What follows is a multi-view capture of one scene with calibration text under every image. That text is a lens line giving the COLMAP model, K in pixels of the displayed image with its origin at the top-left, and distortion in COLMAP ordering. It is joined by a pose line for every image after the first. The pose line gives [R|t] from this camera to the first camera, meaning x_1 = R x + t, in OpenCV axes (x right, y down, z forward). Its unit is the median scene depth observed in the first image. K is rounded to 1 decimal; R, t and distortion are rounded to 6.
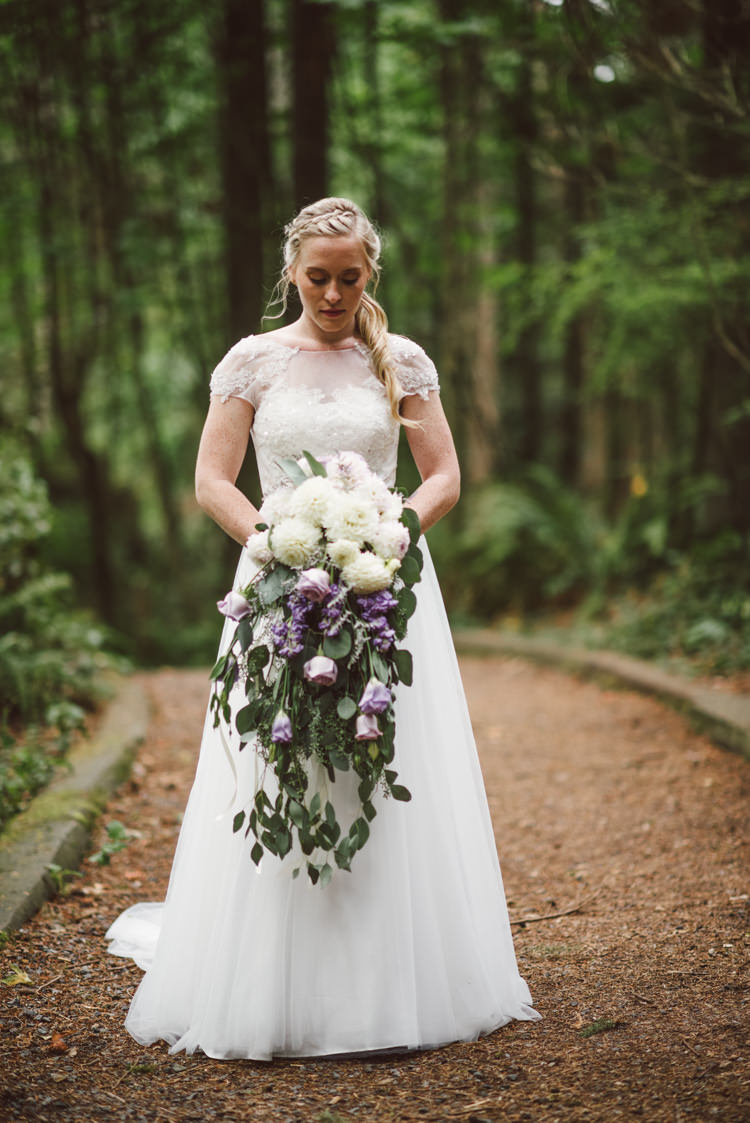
lens RADIAL K [[2969.2, 0, 375.0], [0, 2969.2, 561.5], [0, 0, 1]] dist [-0.126536, 0.132450]
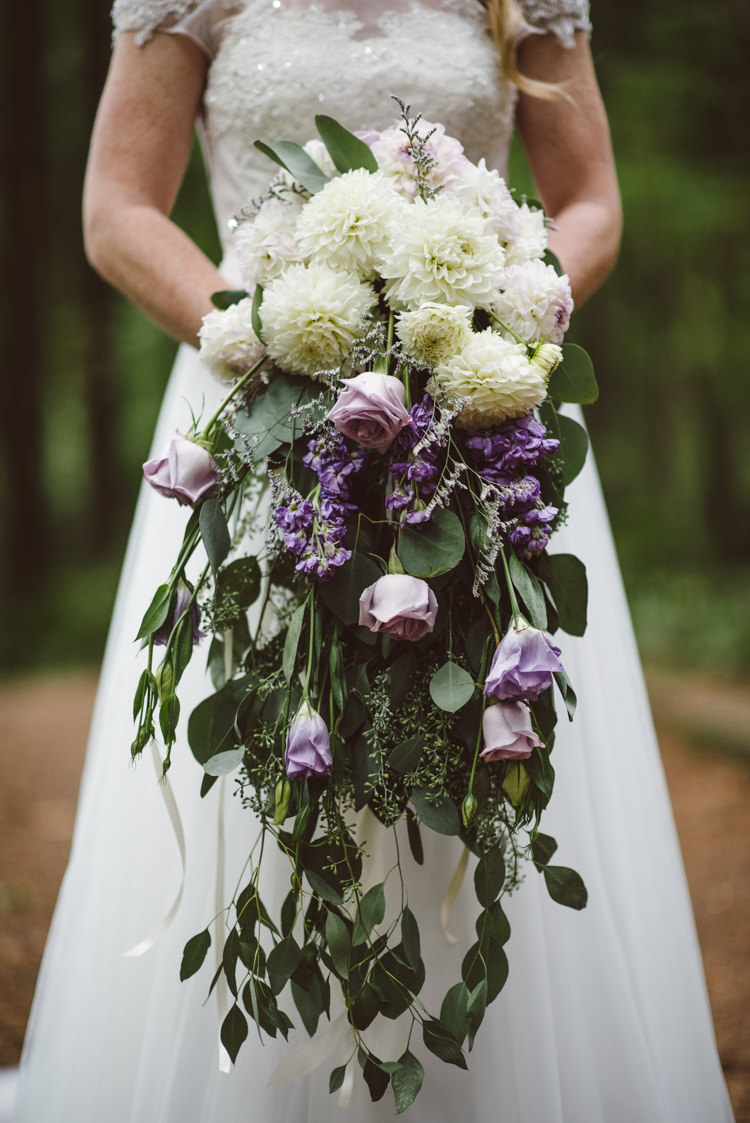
lens RADIAL K [[2969.2, 0, 375.0], [0, 2969.2, 561.5], [0, 0, 1]] dist [-0.126536, 0.132450]
pose [[0.996036, -0.047364, 0.075288, -0.053064], [0.046927, 0.998870, 0.007565, 0.026644], [-0.075561, -0.004002, 0.997133, 0.564904]]
